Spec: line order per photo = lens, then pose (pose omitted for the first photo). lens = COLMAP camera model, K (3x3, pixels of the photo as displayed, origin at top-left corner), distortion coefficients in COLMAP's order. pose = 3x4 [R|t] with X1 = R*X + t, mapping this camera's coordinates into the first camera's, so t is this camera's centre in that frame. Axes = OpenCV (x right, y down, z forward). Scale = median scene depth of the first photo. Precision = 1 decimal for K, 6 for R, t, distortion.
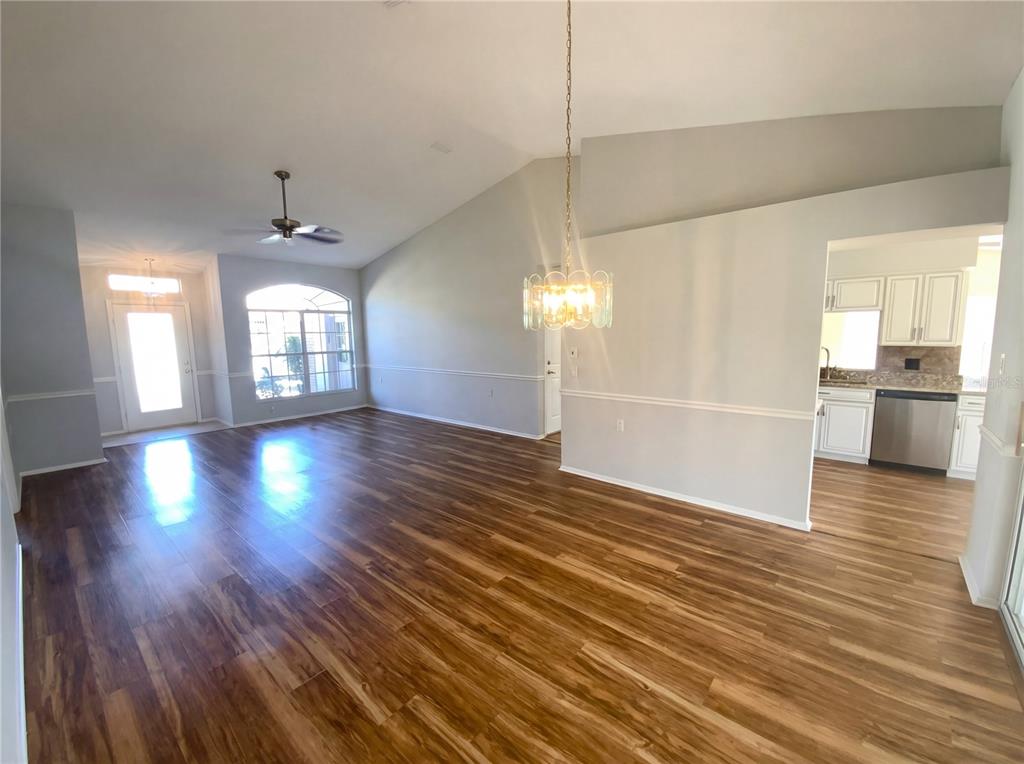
lens RADIAL K [[417.6, 0, 506.8], [0, 417.6, 377.5], [0, 0, 1]] dist [0.015619, -0.000082]
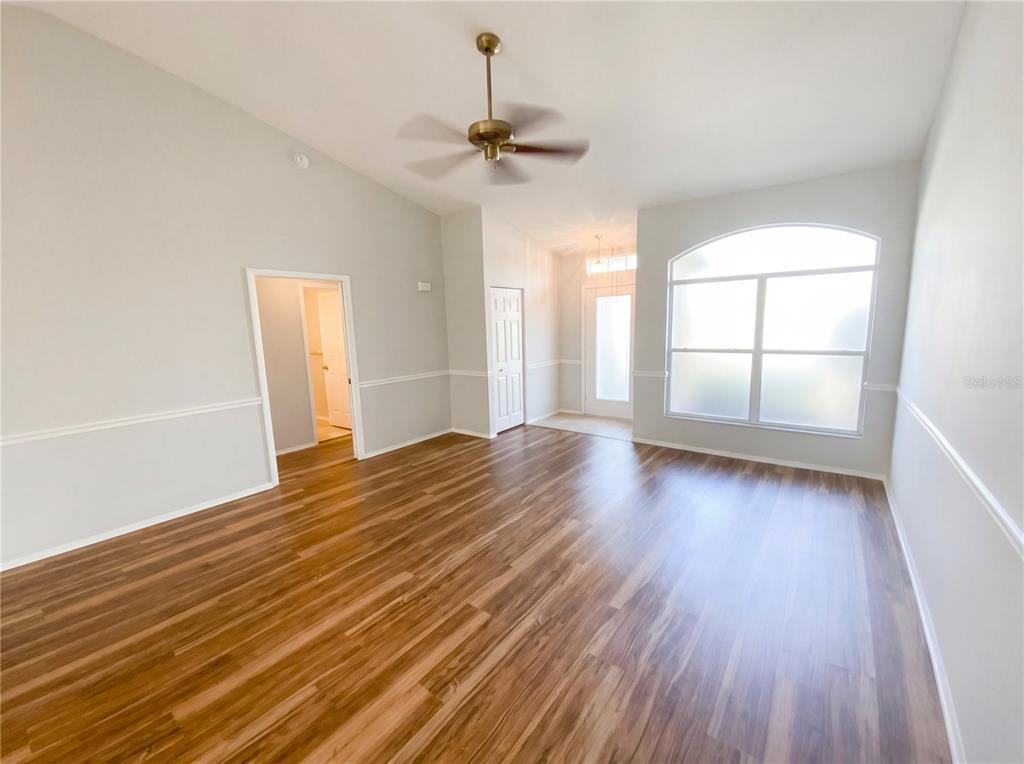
lens RADIAL K [[414.8, 0, 512.0], [0, 414.8, 382.0], [0, 0, 1]] dist [0.018001, -0.016151]
pose [[0.076241, 0.157766, -0.984529, 0.066485], [-0.082185, 0.985037, 0.151483, -0.084820], [0.993697, 0.069364, 0.088066, 0.712515]]
